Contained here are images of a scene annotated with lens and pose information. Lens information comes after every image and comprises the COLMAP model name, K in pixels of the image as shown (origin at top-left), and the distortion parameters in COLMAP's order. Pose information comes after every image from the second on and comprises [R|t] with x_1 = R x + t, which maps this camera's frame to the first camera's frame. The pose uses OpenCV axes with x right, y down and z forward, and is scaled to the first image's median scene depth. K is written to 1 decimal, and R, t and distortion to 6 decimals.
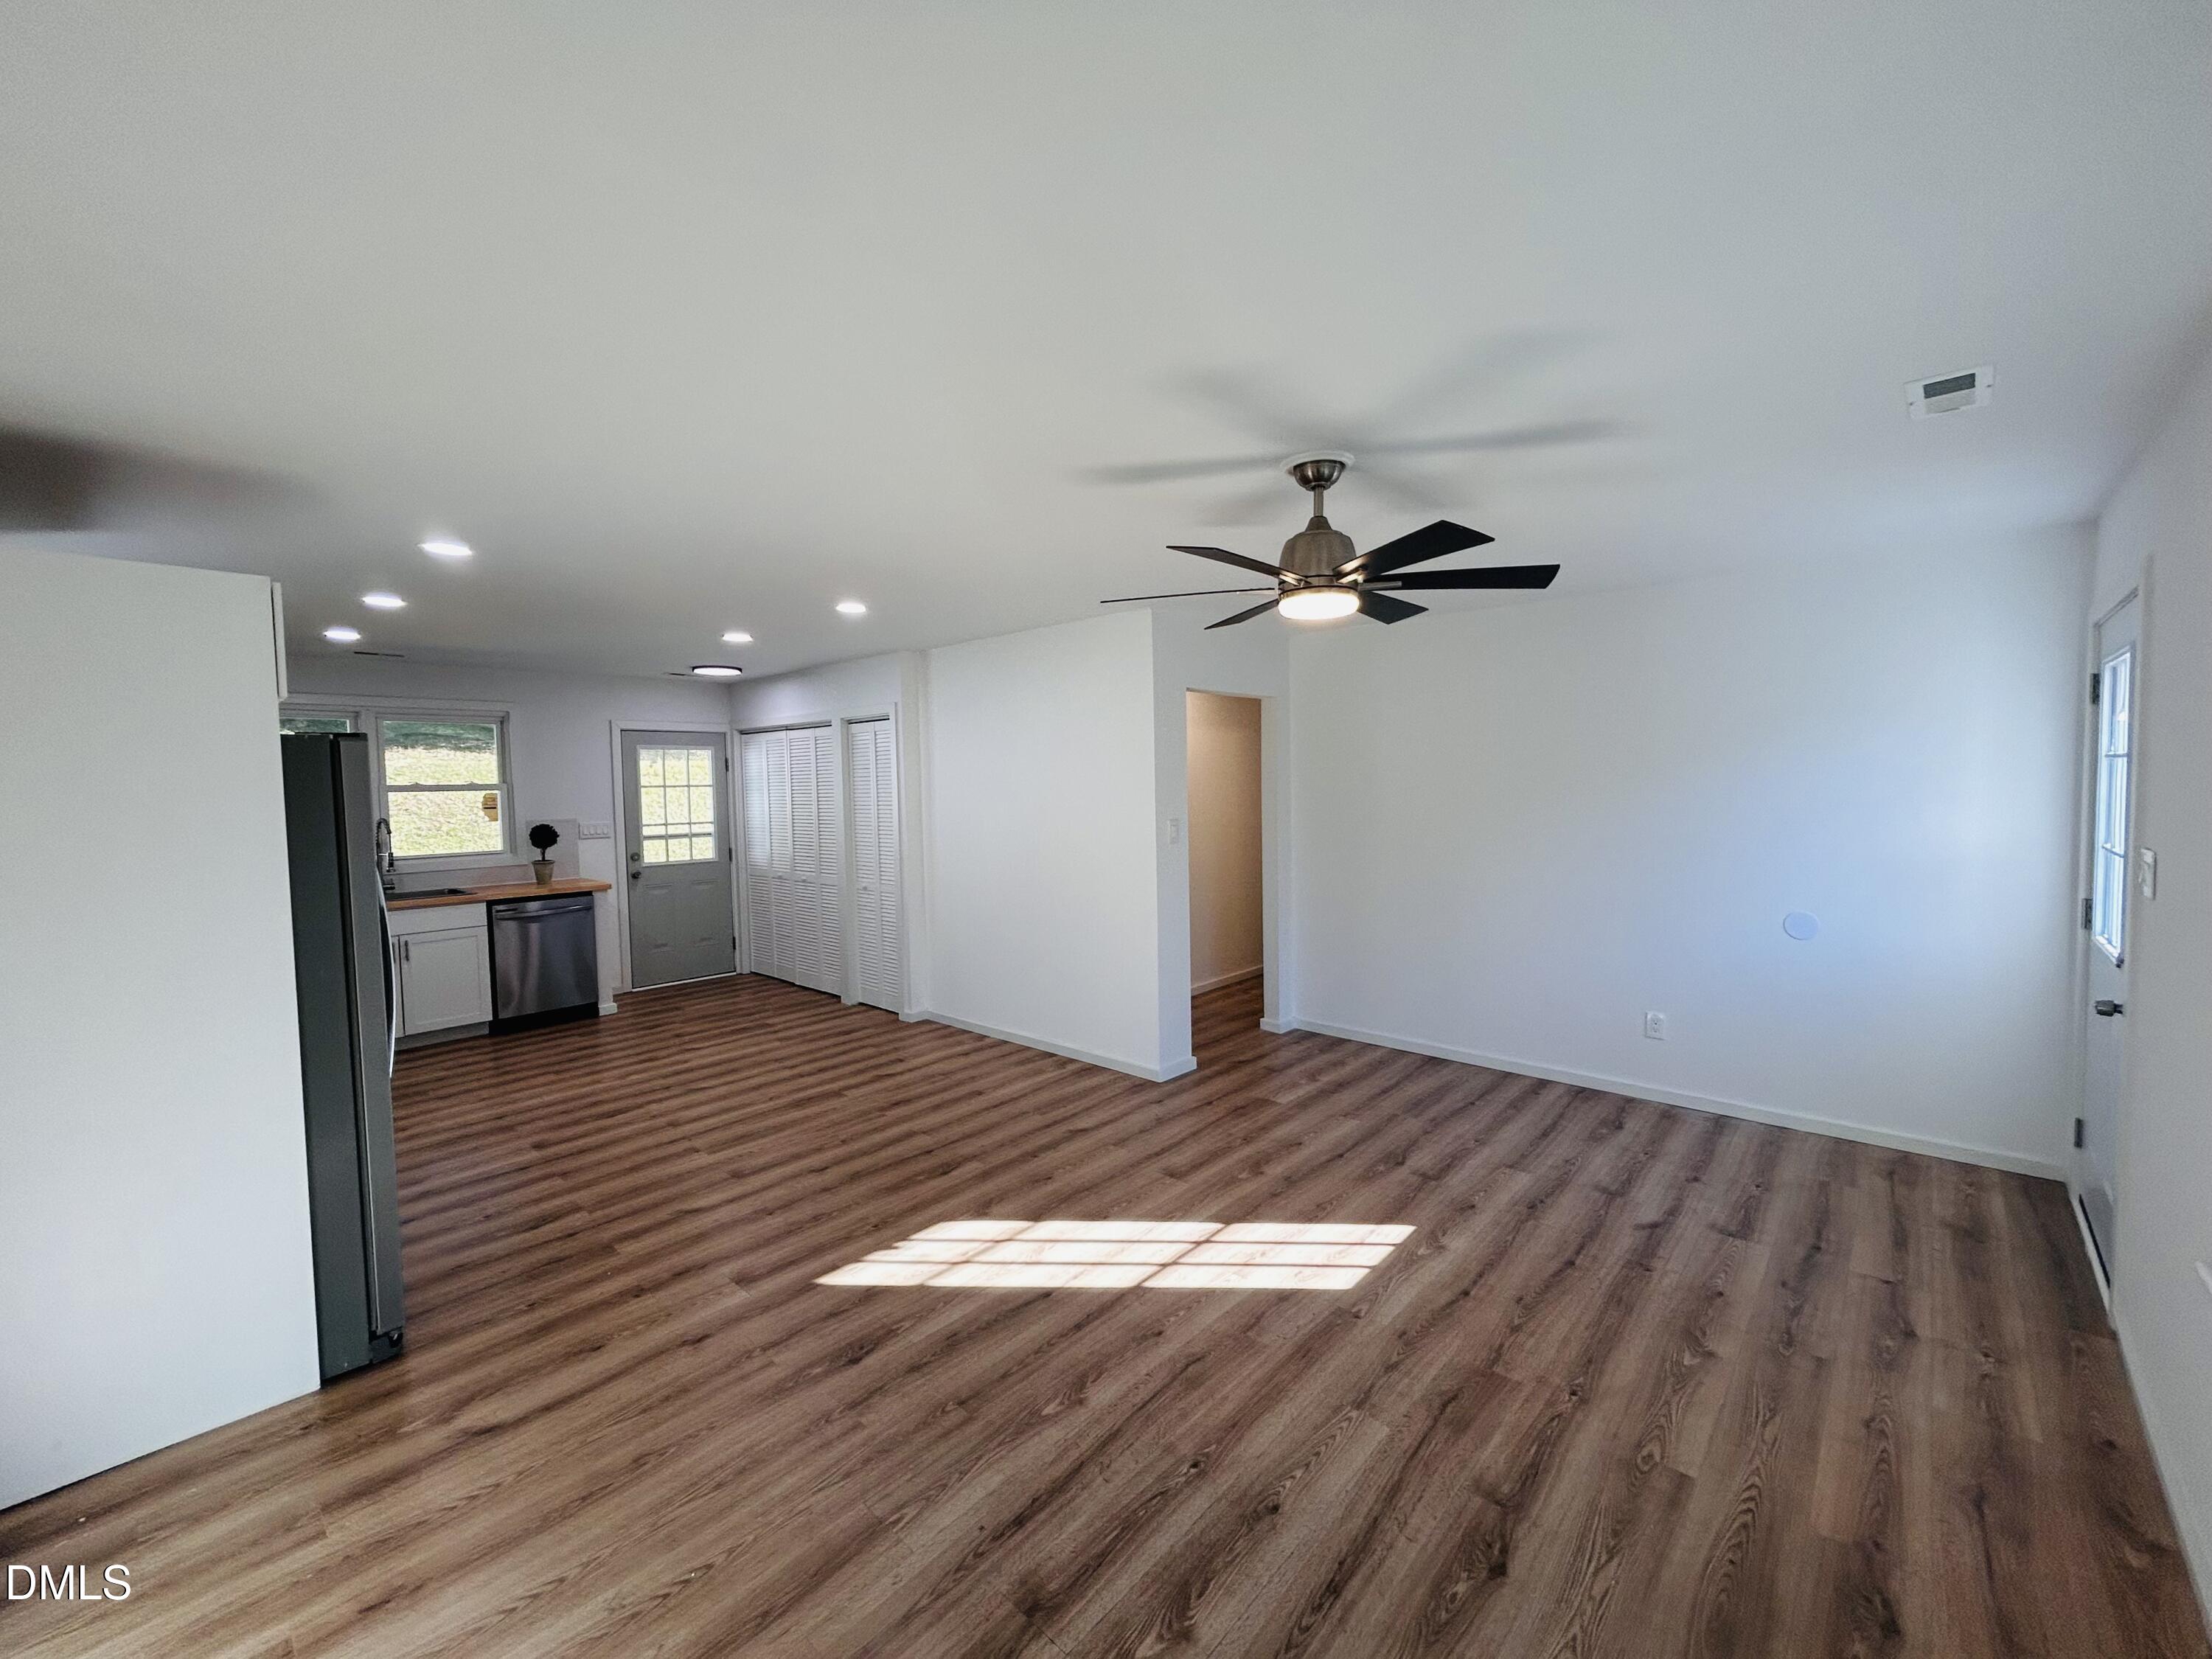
lens RADIAL K [[899.2, 0, 1113.6], [0, 899.2, 824.2], [0, 0, 1]] dist [-0.000764, 0.000244]
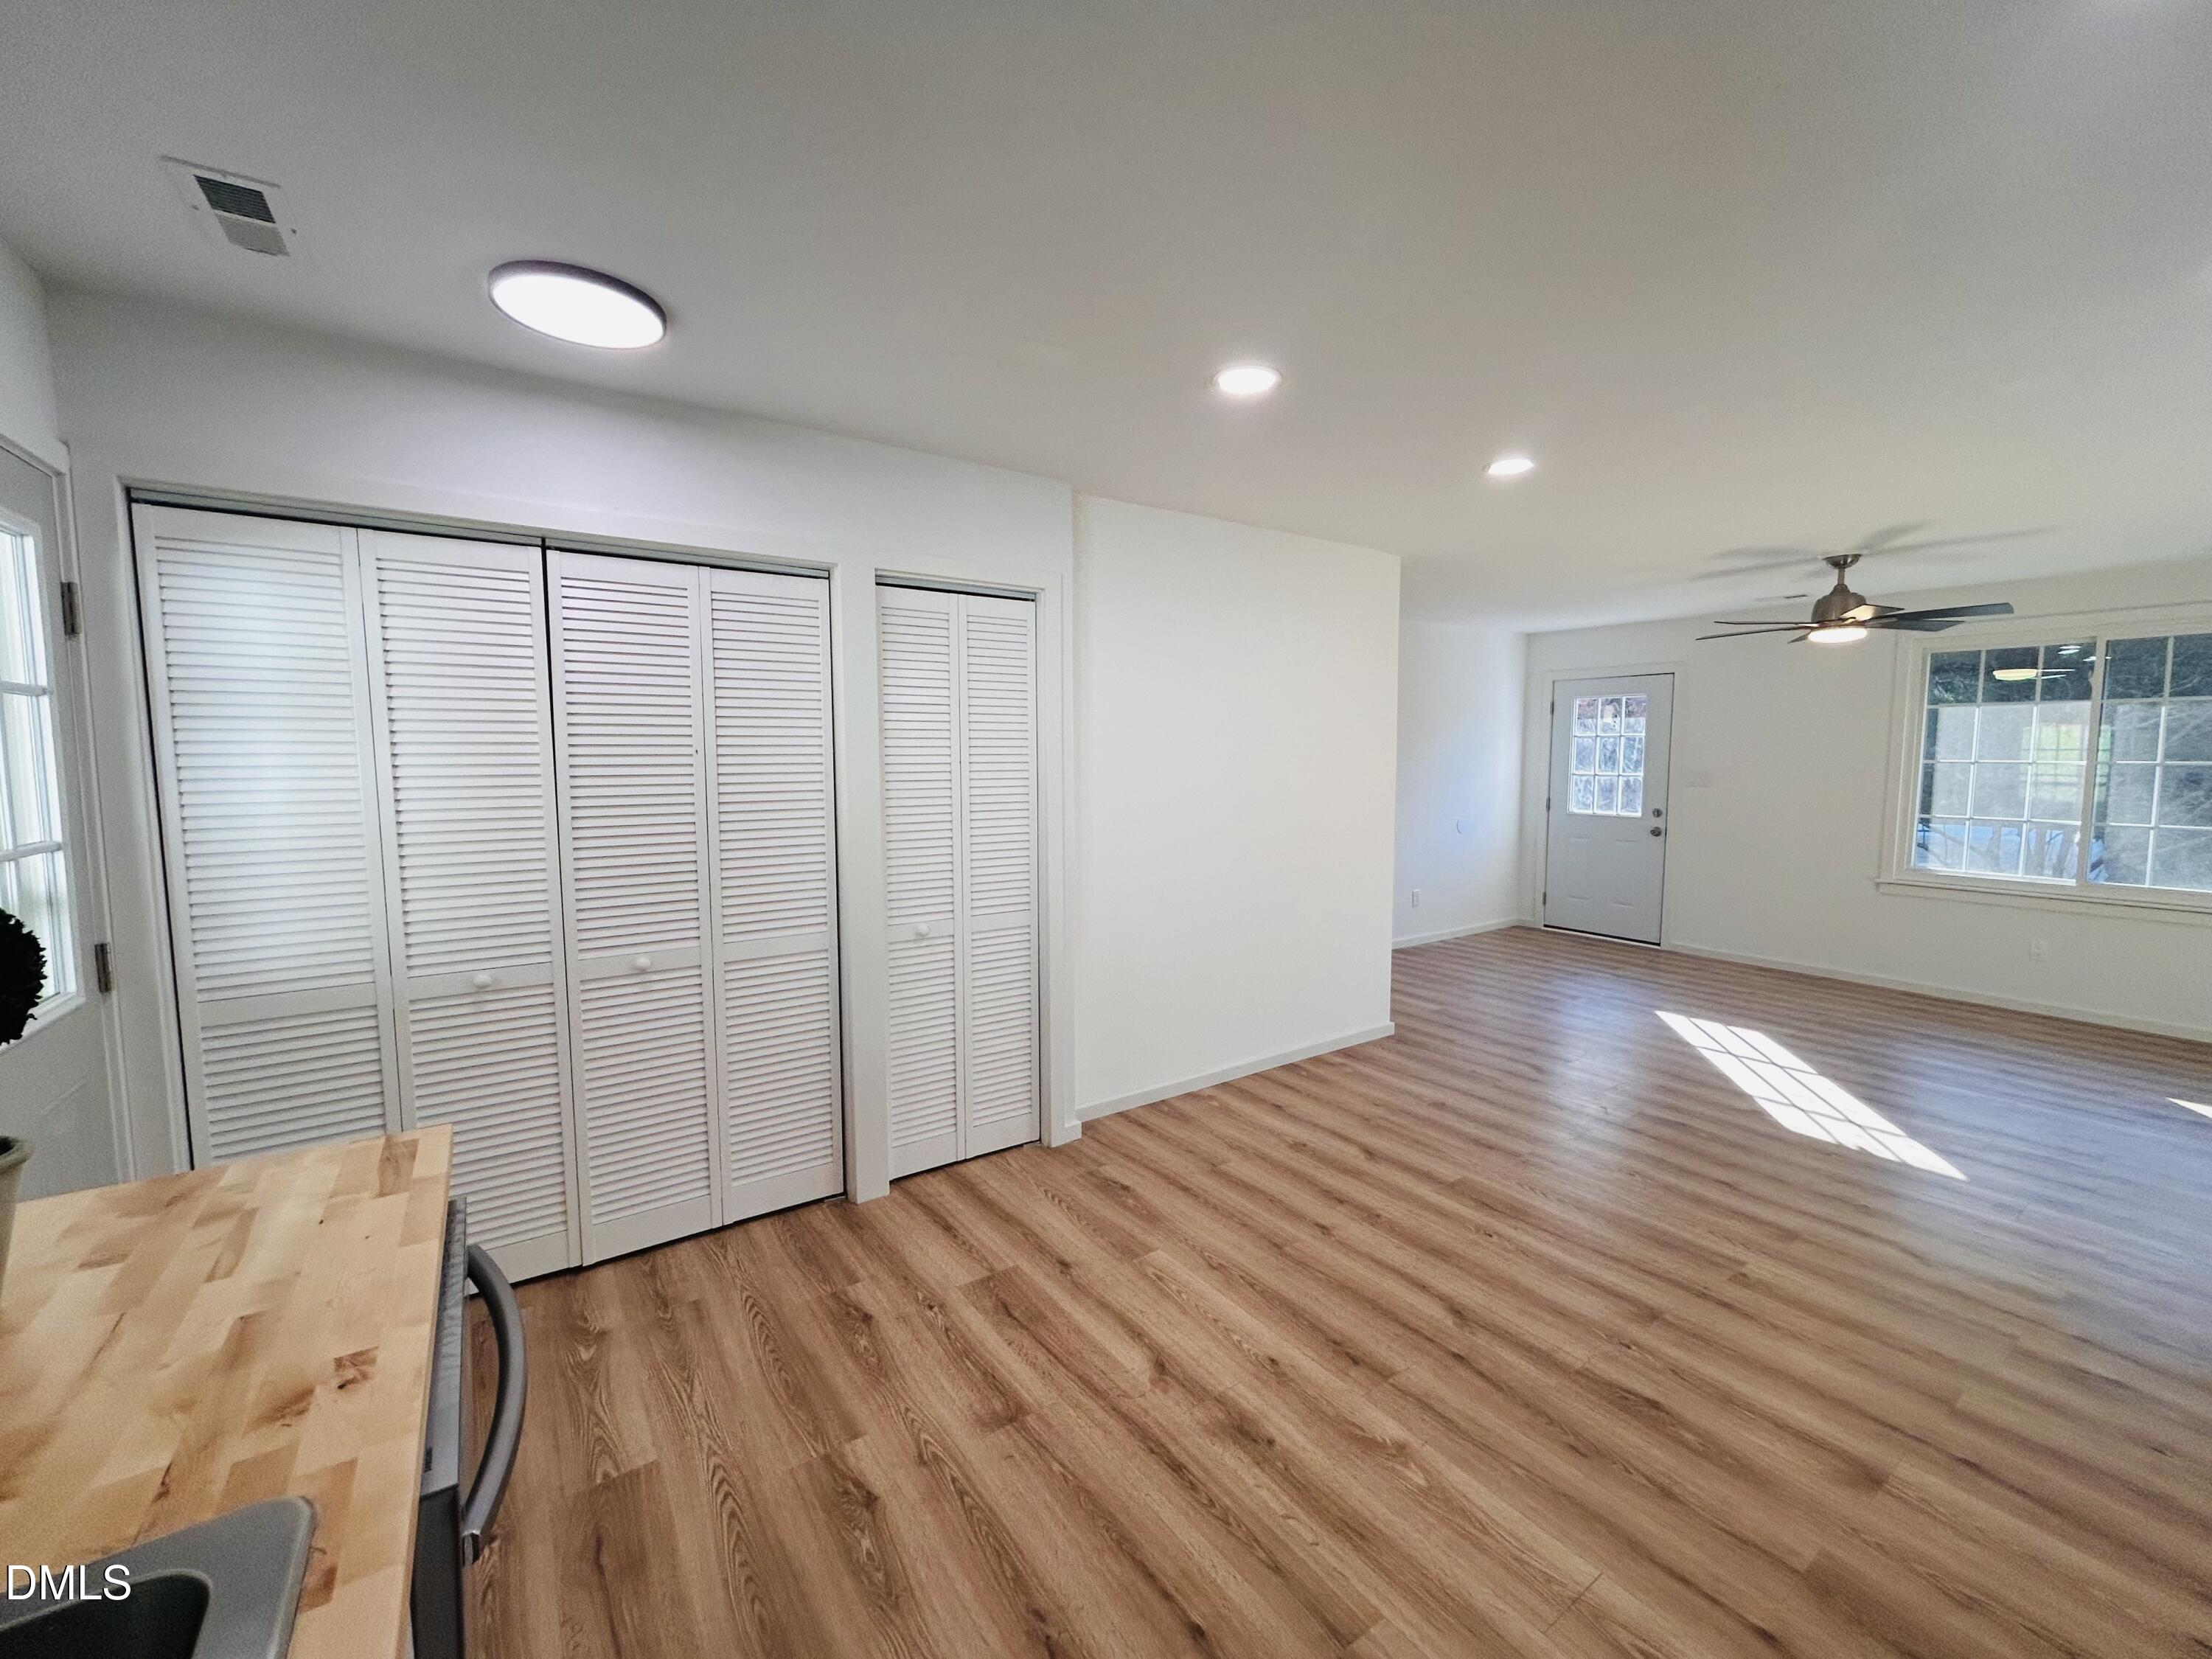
lens RADIAL K [[893.4, 0, 1106.0], [0, 893.4, 829.5], [0, 0, 1]] dist [-0.003236, -0.000323]
pose [[0.222604, -0.062953, 0.972874, -1.025743], [0.044216, 0.997538, 0.054432, -0.011053], [-0.973906, 0.030900, 0.224839, 1.132696]]
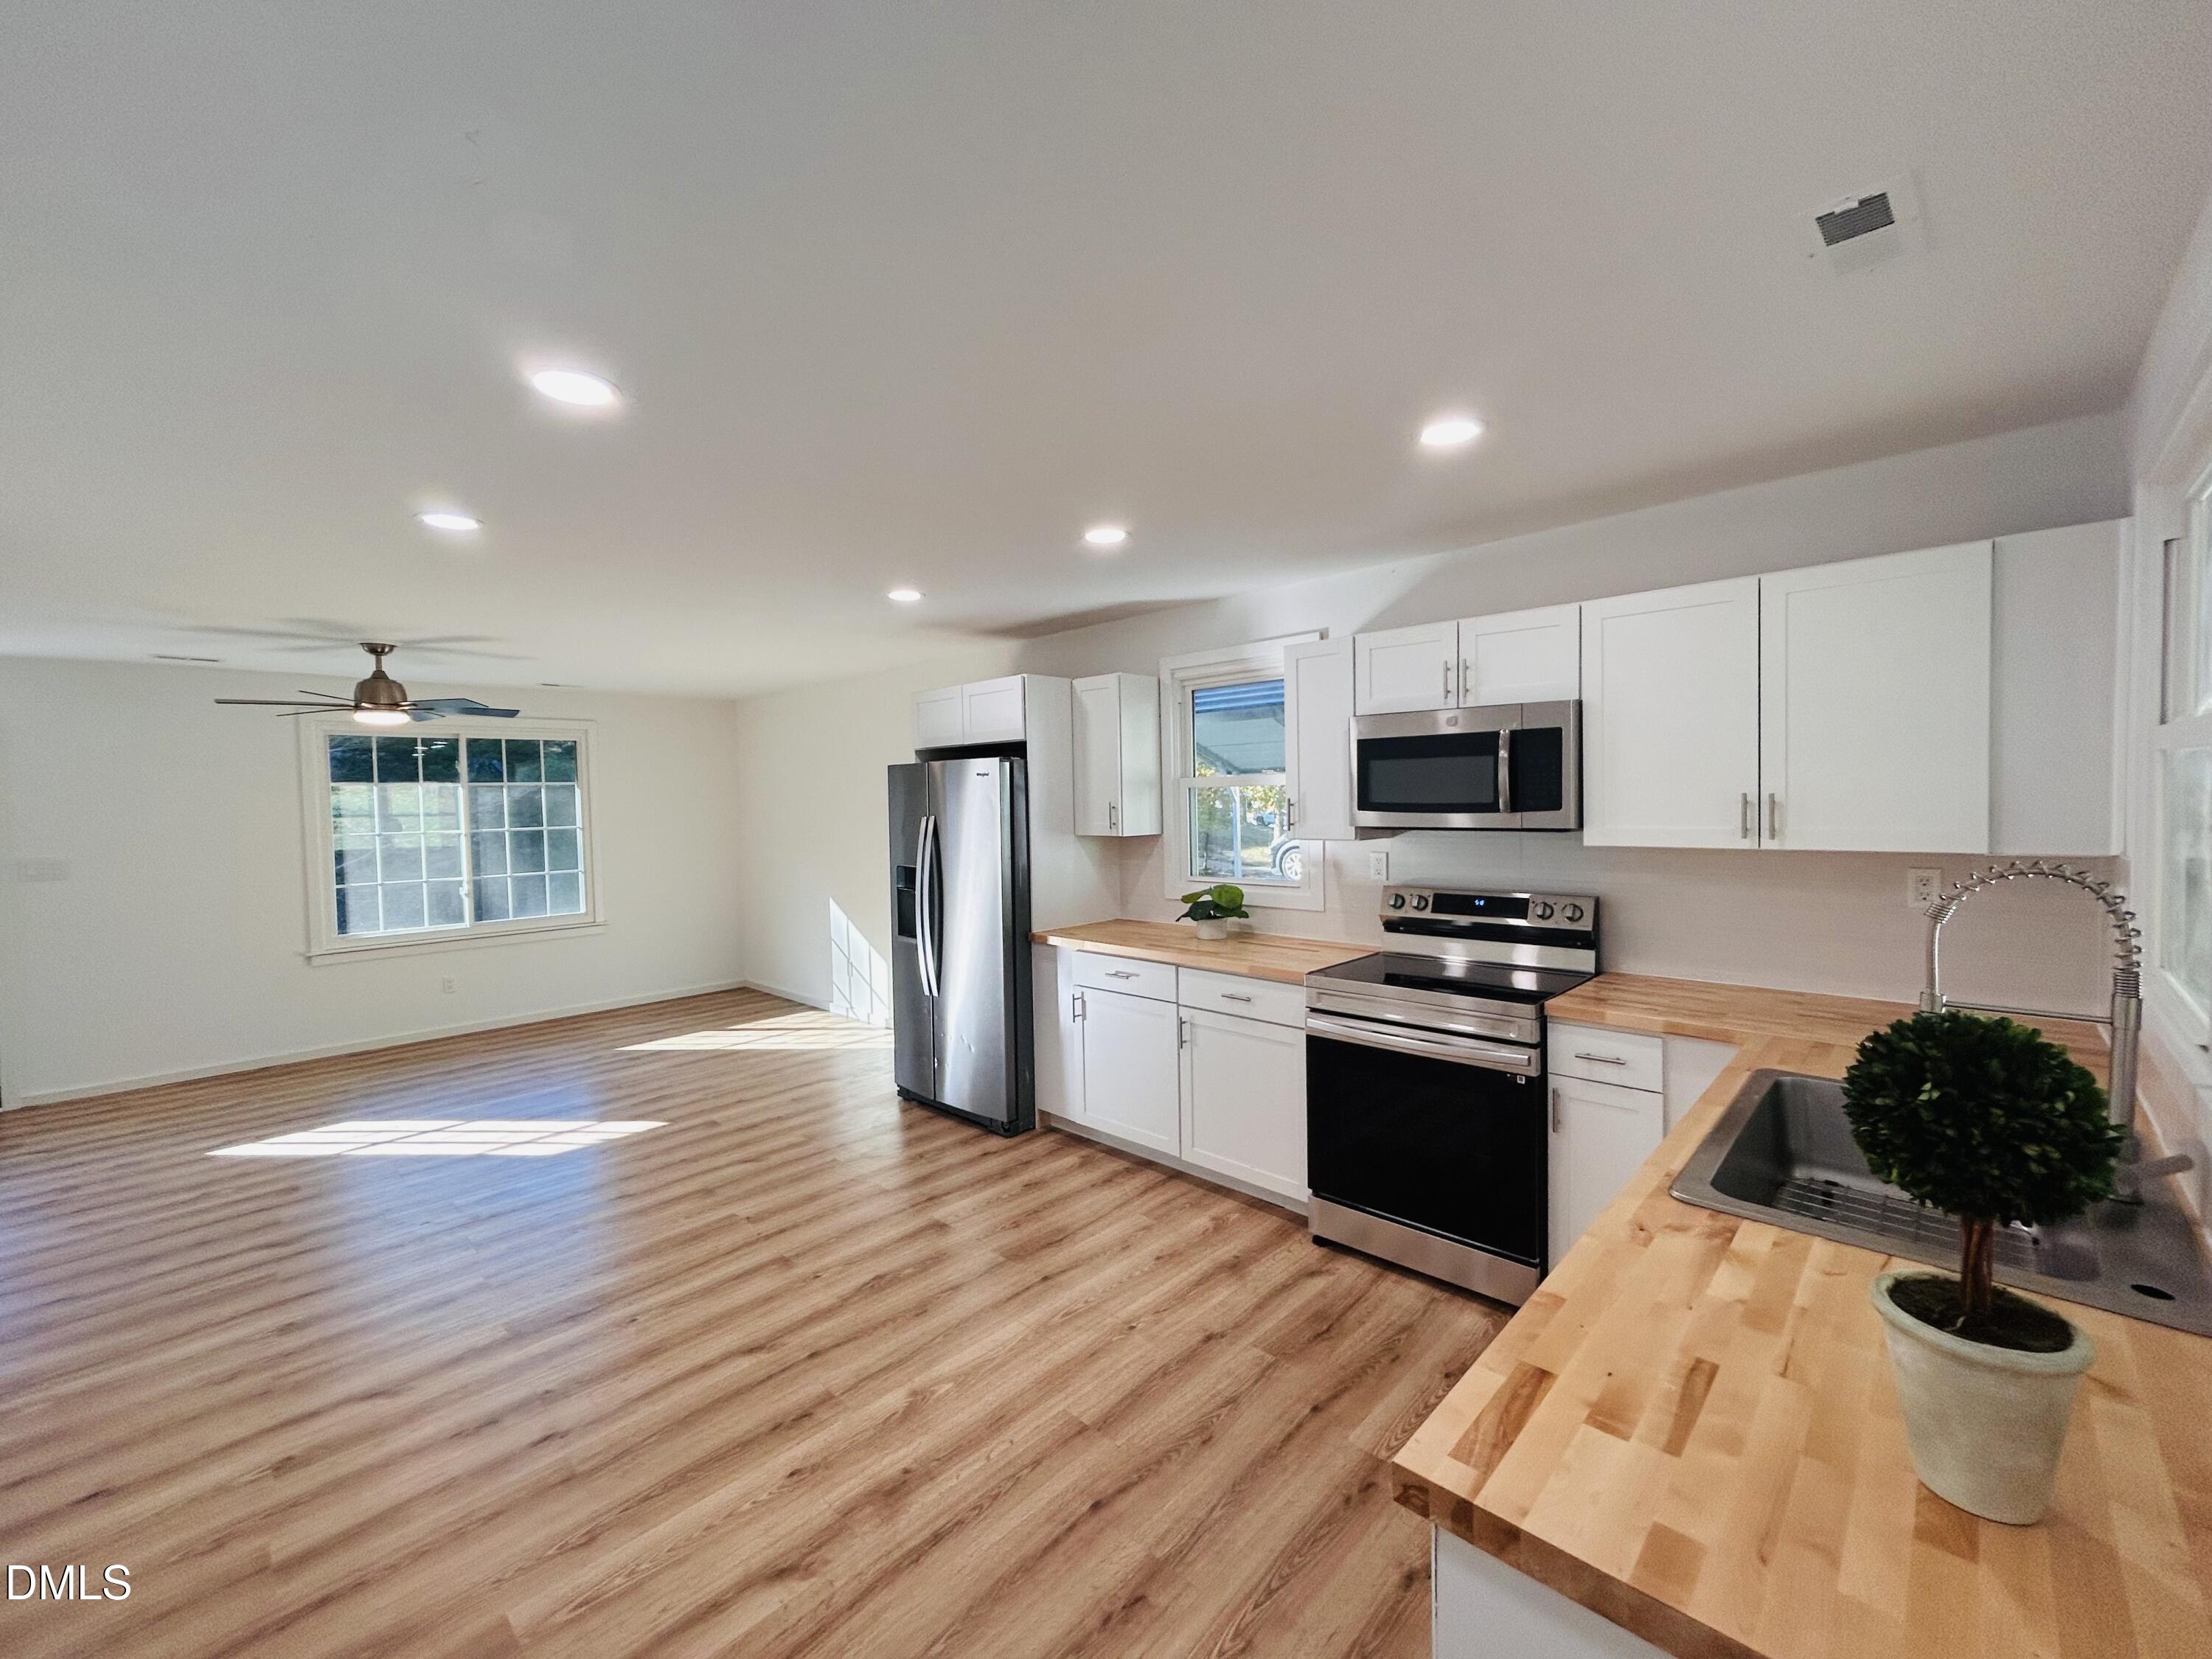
lens RADIAL K [[882.5, 0, 1123.3], [0, 882.5, 830.0], [0, 0, 1]] dist [-0.000938, 0.000016]
pose [[-0.999107, 0.040382, 0.012405, -0.743218], [0.041286, 0.995587, 0.084271, -0.056847], [-0.008947, 0.084708, -0.996366, 1.586998]]
